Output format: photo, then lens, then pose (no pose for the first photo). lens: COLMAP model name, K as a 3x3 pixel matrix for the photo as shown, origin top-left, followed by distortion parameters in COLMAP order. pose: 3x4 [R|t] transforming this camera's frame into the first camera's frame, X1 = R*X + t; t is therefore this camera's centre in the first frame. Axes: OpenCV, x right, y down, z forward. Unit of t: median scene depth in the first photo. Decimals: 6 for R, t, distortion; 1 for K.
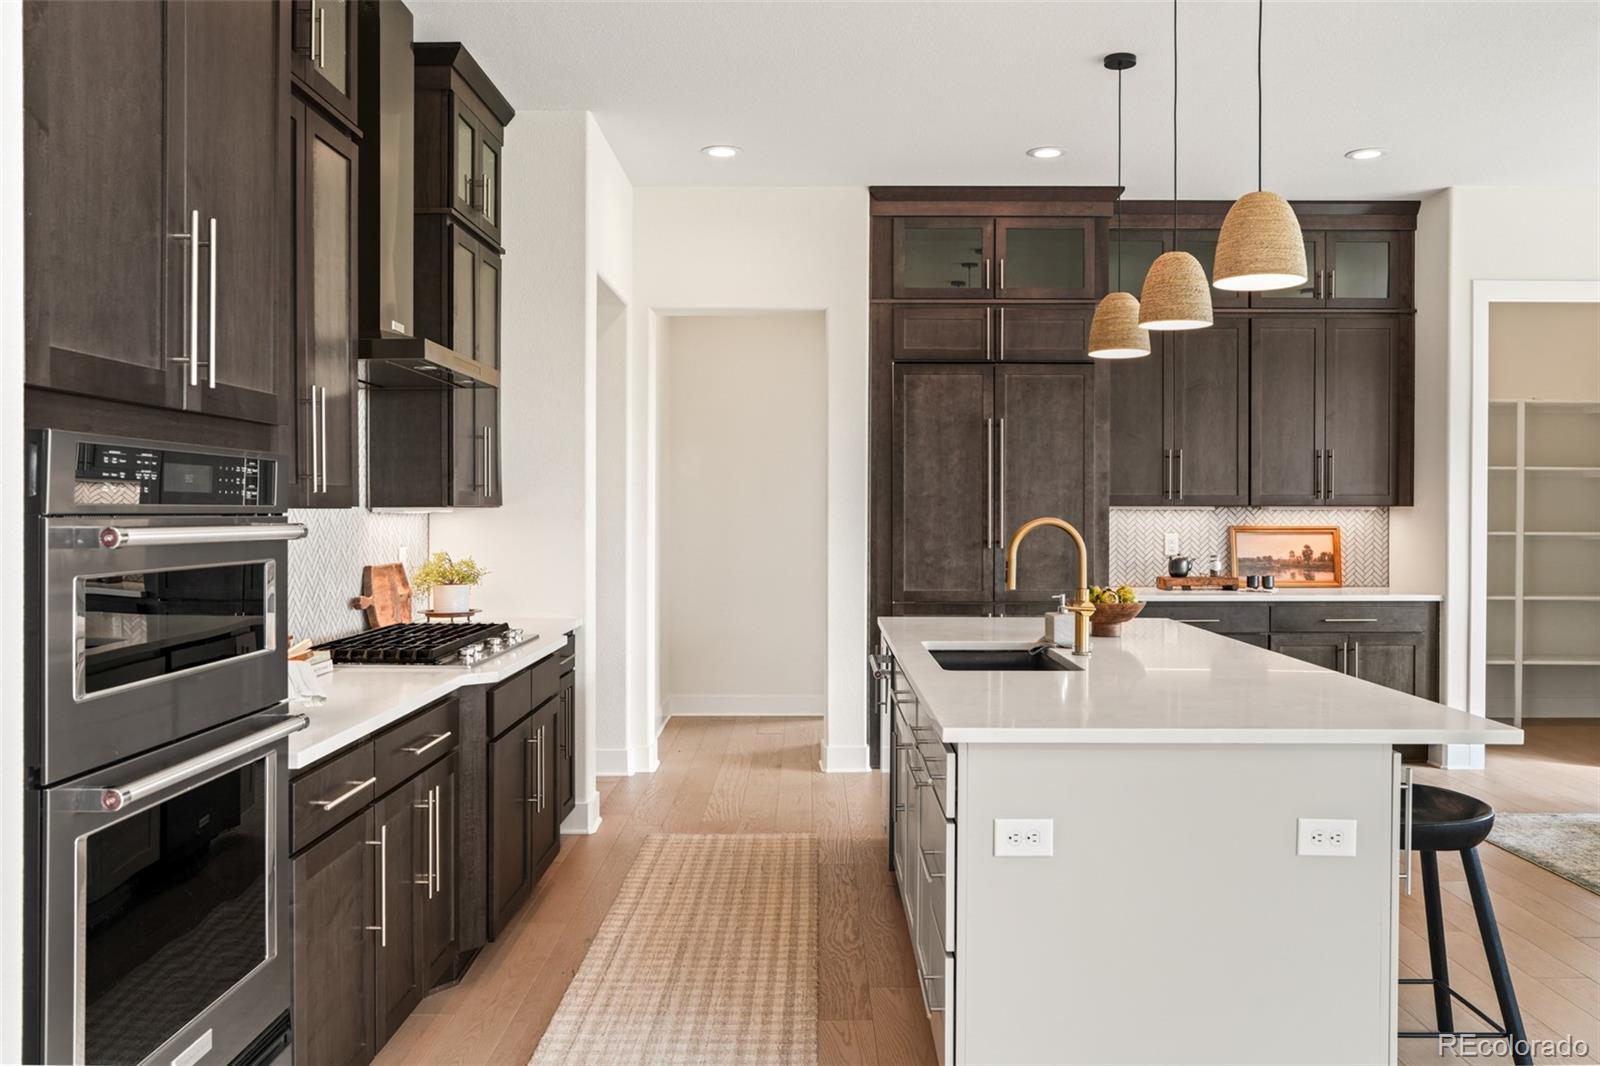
lens RADIAL K [[1253.6, 0, 808.3], [0, 1253.6, 516.2], [0, 0, 1]] dist [-0.012695, -0.002835]
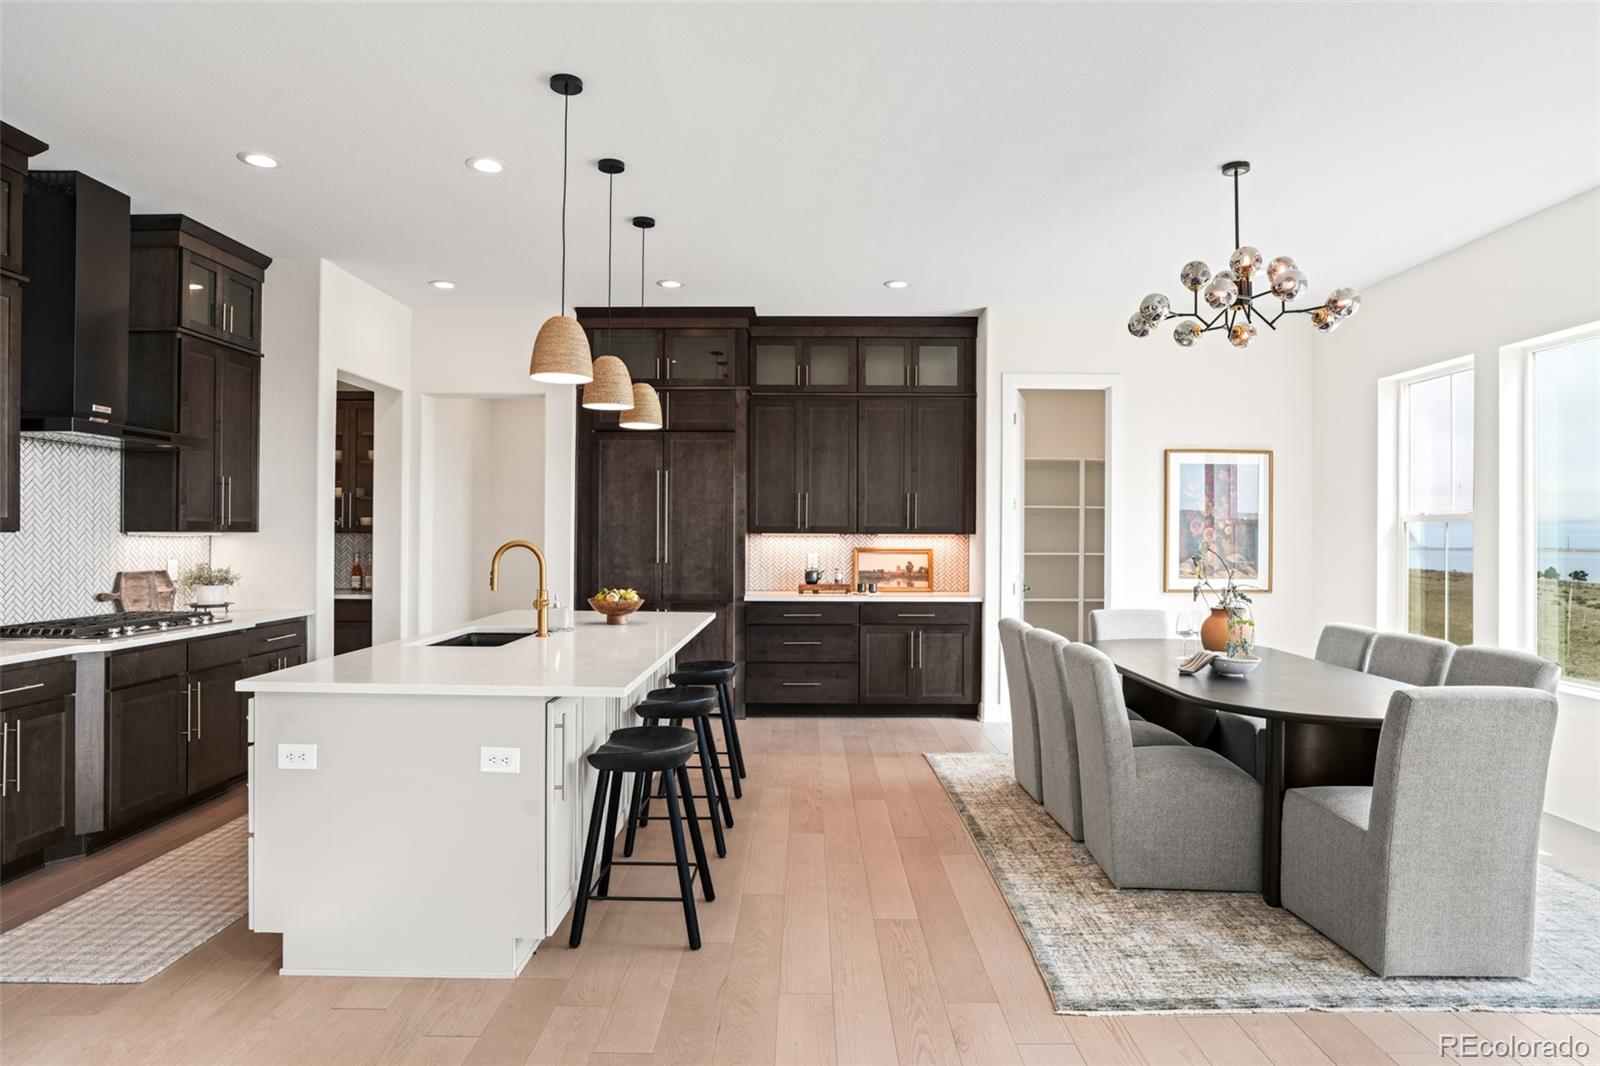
lens RADIAL K [[912.4, 0, 798.4], [0, 912.4, 530.3], [0, 0, 1]] dist [-0.055163, 0.035355]
pose [[0.999905, 0.003510, -0.013361, 0.314115], [-0.003655, 0.999934, -0.010863, -0.000391], [0.013322, 0.010911, 0.999852, -0.022235]]
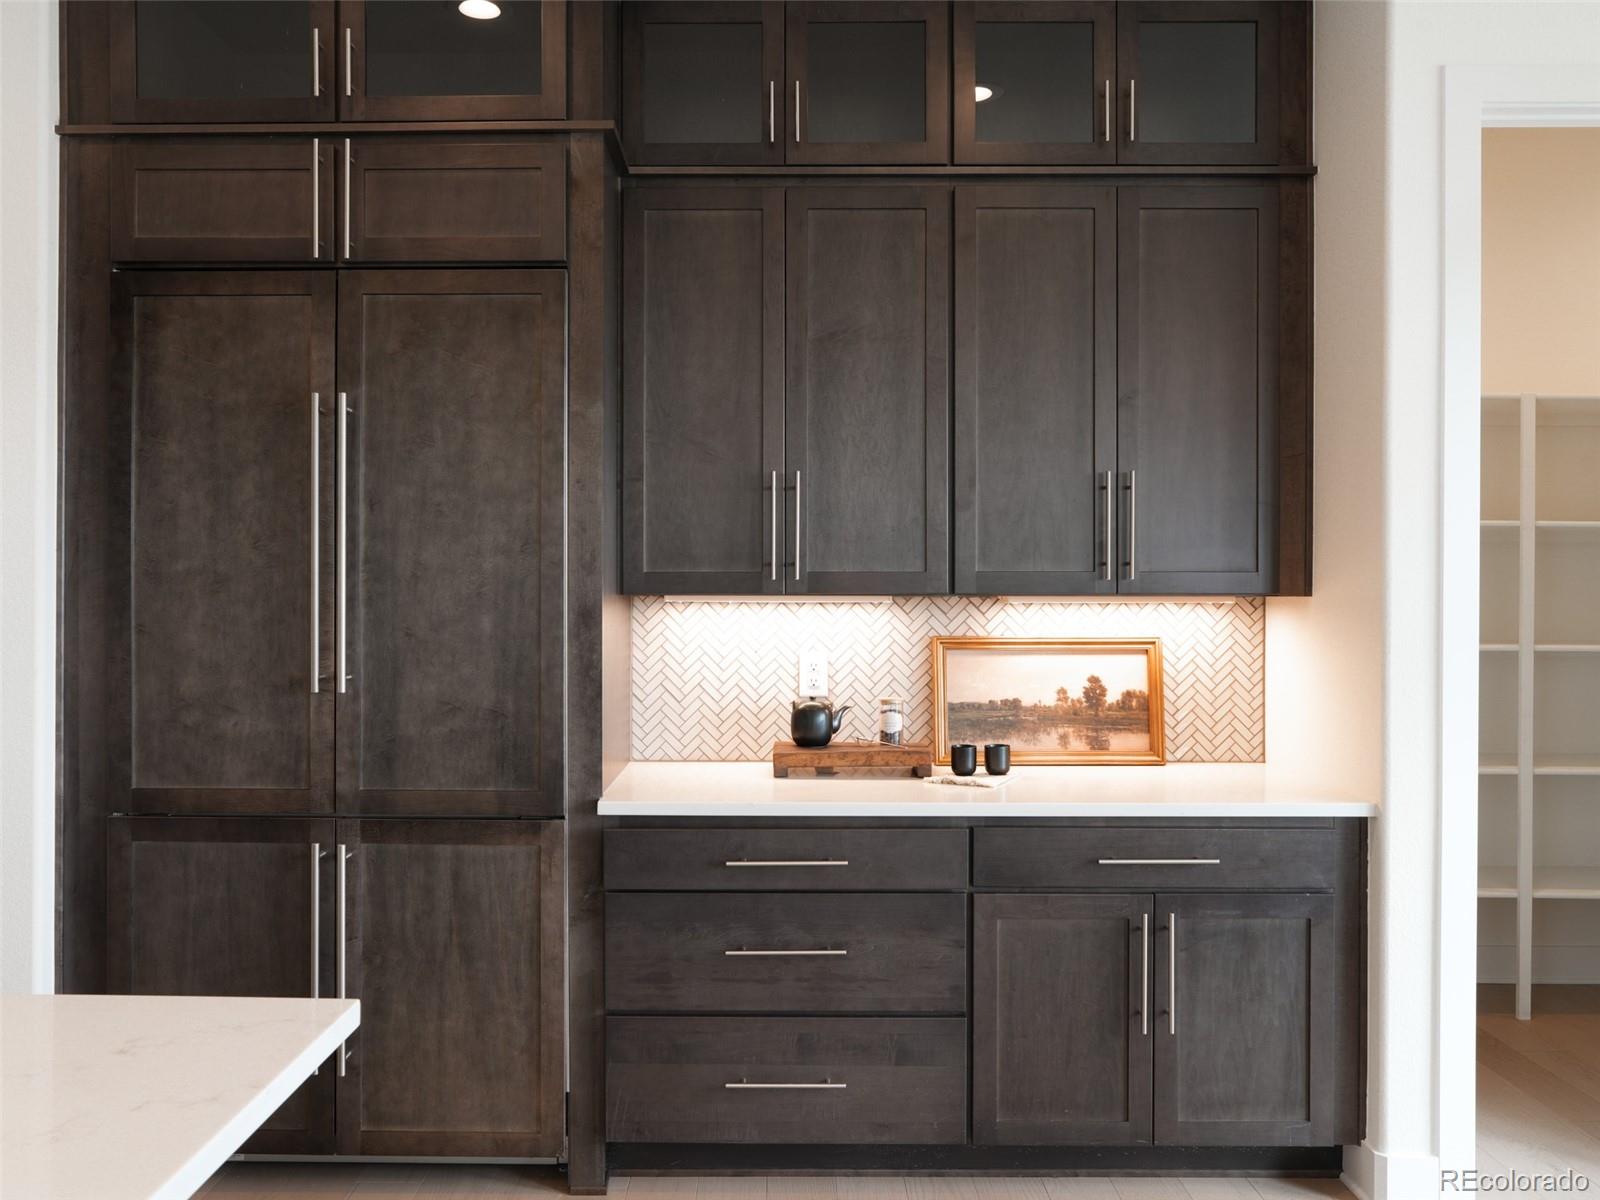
lens RADIAL K [[1190.0, 0, 762.1], [0, 1190.0, 597.5], [0, 0, 1]] dist [-0.023273, 0.003885]
pose [[0.999871, 0.000599, -0.016023, 0.303137], [-0.000681, 0.999987, -0.005141, -0.005219], [0.016020, 0.005151, 0.999858, 0.588590]]
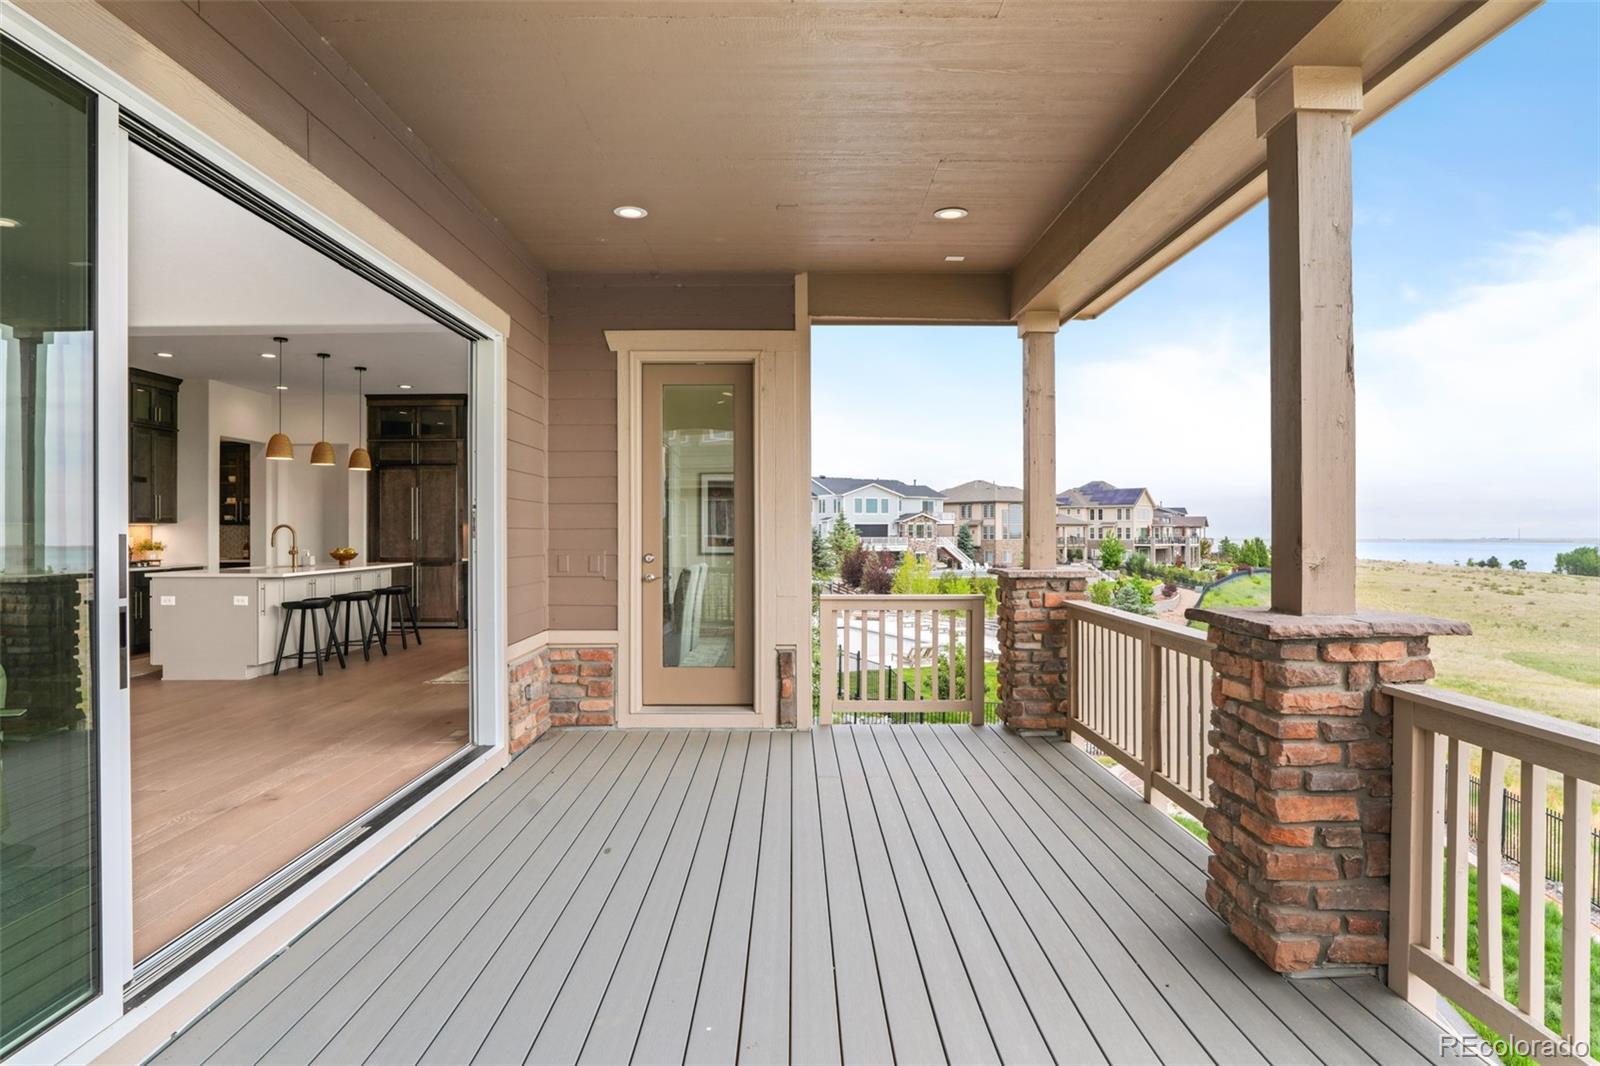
lens RADIAL K [[912.4, 0, 798.4], [0, 912.4, 530.3], [0, 0, 1]] dist [-0.055163, 0.035355]
pose [[0.999981, -0.004249, -0.004369, 0.906848], [0.004214, 0.999960, -0.007912, 0.023778], [0.004402, 0.007893, 0.999959, -0.773899]]
